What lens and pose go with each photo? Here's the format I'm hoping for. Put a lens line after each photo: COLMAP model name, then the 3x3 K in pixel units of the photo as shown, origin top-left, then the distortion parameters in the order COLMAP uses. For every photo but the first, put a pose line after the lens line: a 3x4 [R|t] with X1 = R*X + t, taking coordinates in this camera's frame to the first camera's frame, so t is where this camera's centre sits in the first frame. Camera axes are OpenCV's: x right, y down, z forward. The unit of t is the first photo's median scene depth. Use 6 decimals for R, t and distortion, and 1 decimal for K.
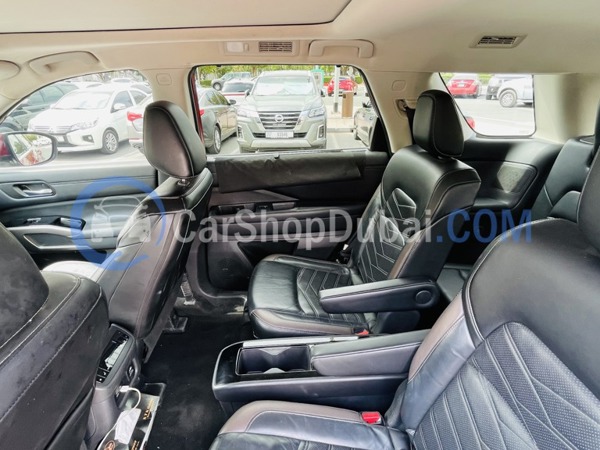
lens RADIAL K [[331.8, 0, 299.9], [0, 331.8, 206.5], [0, 0, 1]] dist [-0.001401, -0.001518]
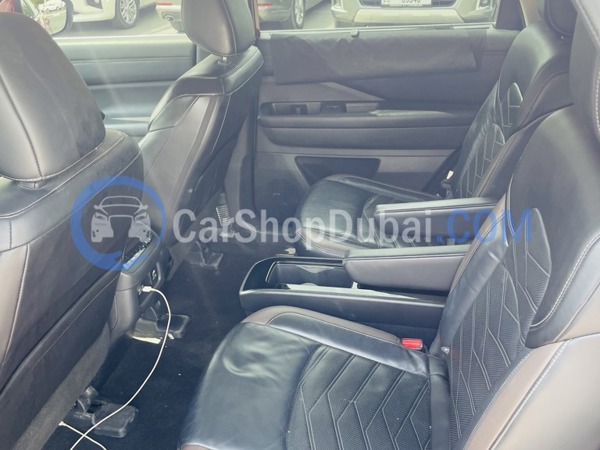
lens RADIAL K [[809.7, 0, 300.0], [0, 809.7, 225.0], [0, 0, 1]] dist [0.175429, -0.456713]
pose [[0.959805, 0.085171, -0.267432, 0.320216], [-0.068872, 0.995183, 0.069763, 0.140554], [0.272086, -0.048540, 0.961048, -0.722737]]
